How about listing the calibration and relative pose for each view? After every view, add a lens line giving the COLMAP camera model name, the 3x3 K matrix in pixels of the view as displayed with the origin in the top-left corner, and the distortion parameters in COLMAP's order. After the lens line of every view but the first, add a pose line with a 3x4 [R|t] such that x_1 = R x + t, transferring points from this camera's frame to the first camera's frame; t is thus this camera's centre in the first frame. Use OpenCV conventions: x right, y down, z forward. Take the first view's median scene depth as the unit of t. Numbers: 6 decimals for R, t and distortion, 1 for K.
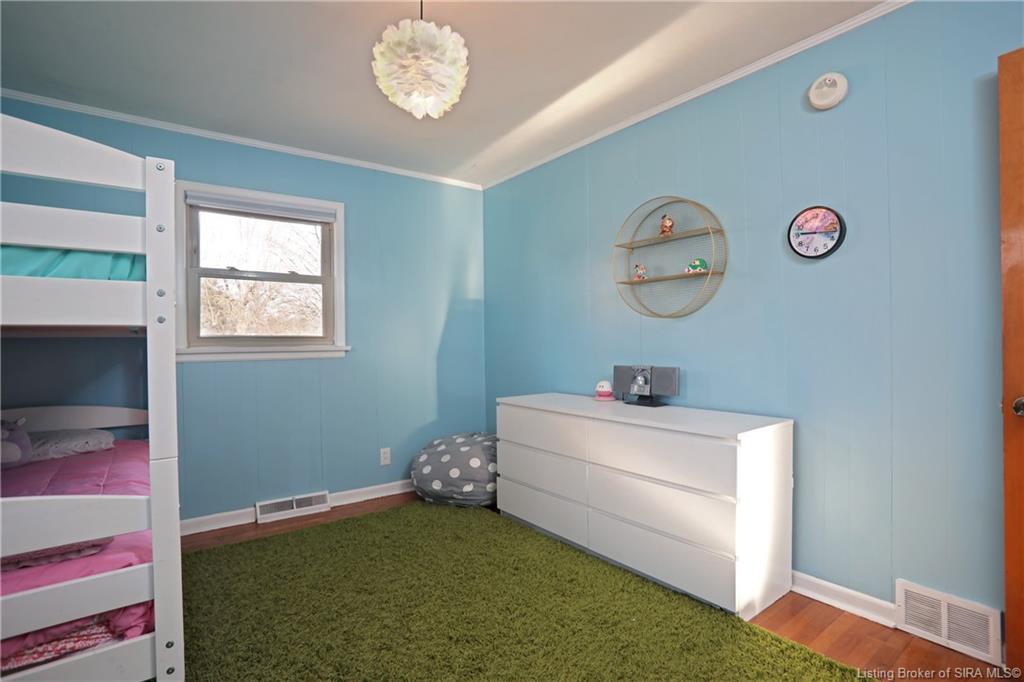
lens RADIAL K [[493.6, 0, 510.6], [0, 493.6, 342.2], [0, 0, 1]] dist [-0.057094, 0.013036]
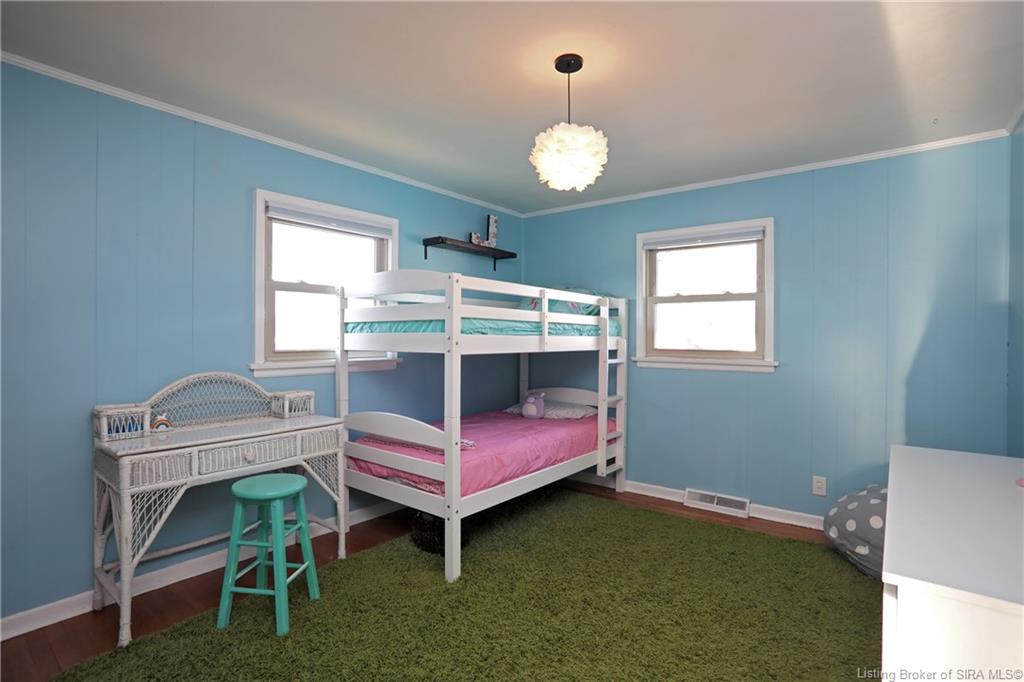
lens RADIAL K [[493.6, 0, 509.0], [0, 493.6, 339.5], [0, 0, 1]] dist [-0.057094, 0.013036]
pose [[0.256001, 0.016885, -0.966529, 0.494059], [-0.013337, 0.999814, 0.013934, -0.044841], [0.966585, 0.009323, 0.256178, 0.241854]]
